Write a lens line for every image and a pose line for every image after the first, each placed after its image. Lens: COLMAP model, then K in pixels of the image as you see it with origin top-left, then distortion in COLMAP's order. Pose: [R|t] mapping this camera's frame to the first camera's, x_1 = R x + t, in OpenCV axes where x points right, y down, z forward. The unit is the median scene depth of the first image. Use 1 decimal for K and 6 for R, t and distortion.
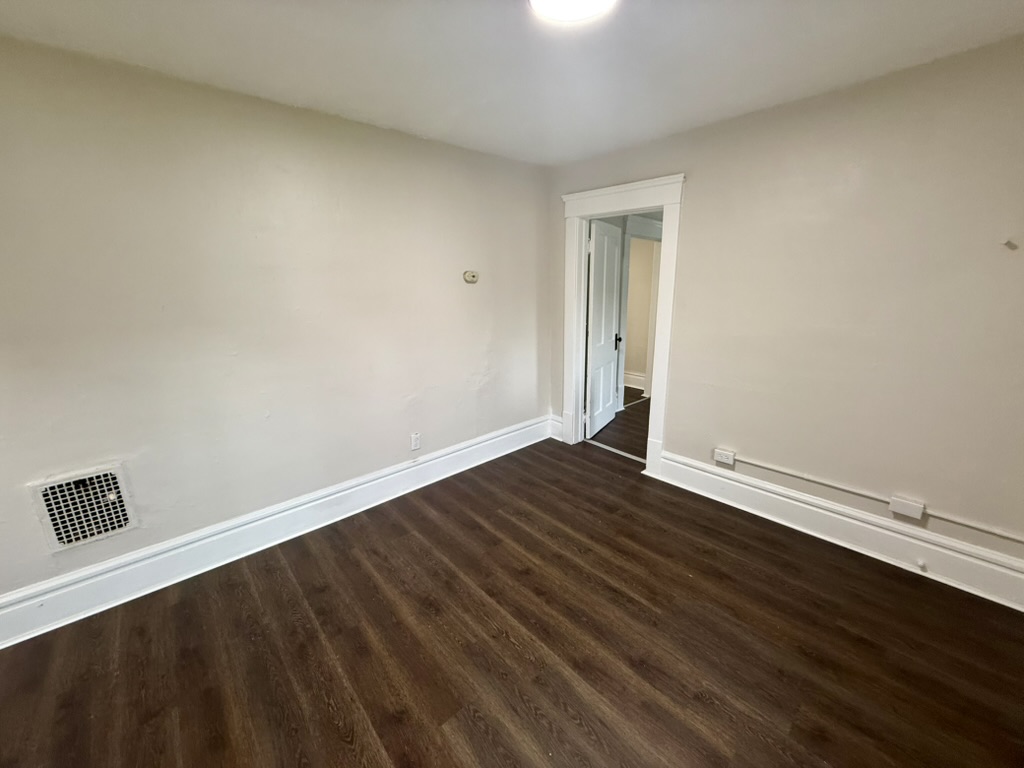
lens RADIAL K [[408.8, 0, 508.0], [0, 408.8, 384.8], [0, 0, 1]] dist [-0.001238, 0.000054]
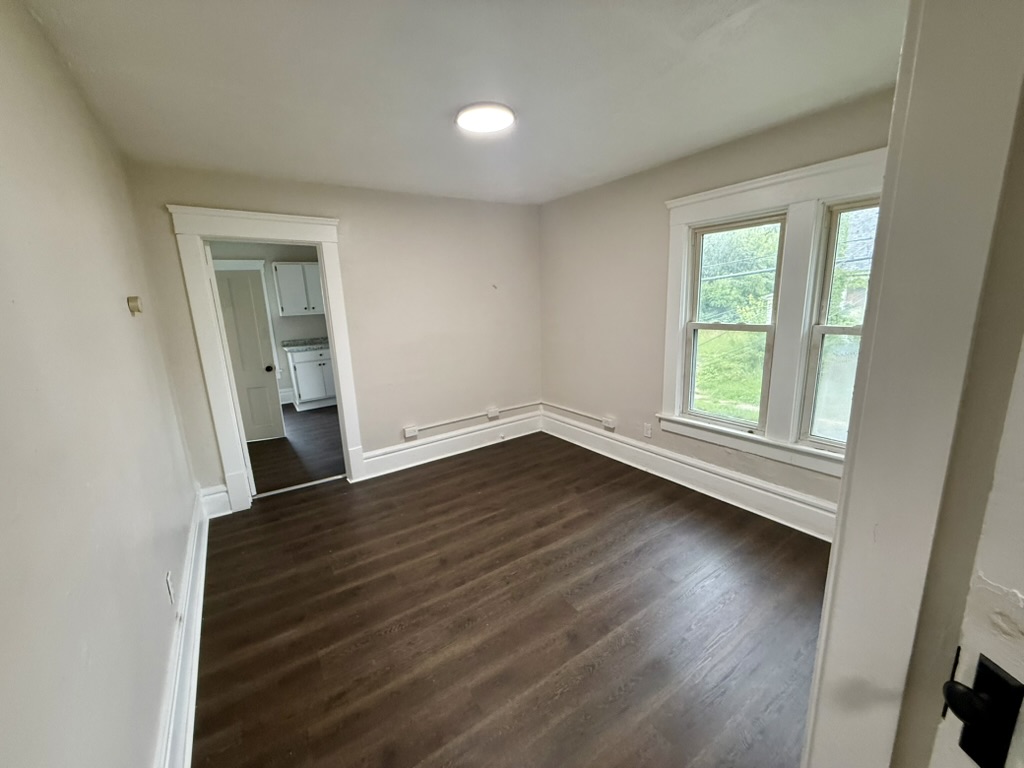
lens RADIAL K [[408.8, 0, 508.0], [0, 408.8, 384.8], [0, 0, 1]] dist [-0.001238, 0.000054]
pose [[0.124111, -0.191329, 0.973648, -1.007479], [0.287111, 0.946185, 0.149335, -0.117172], [-0.949823, 0.261011, 0.172364, 0.571343]]
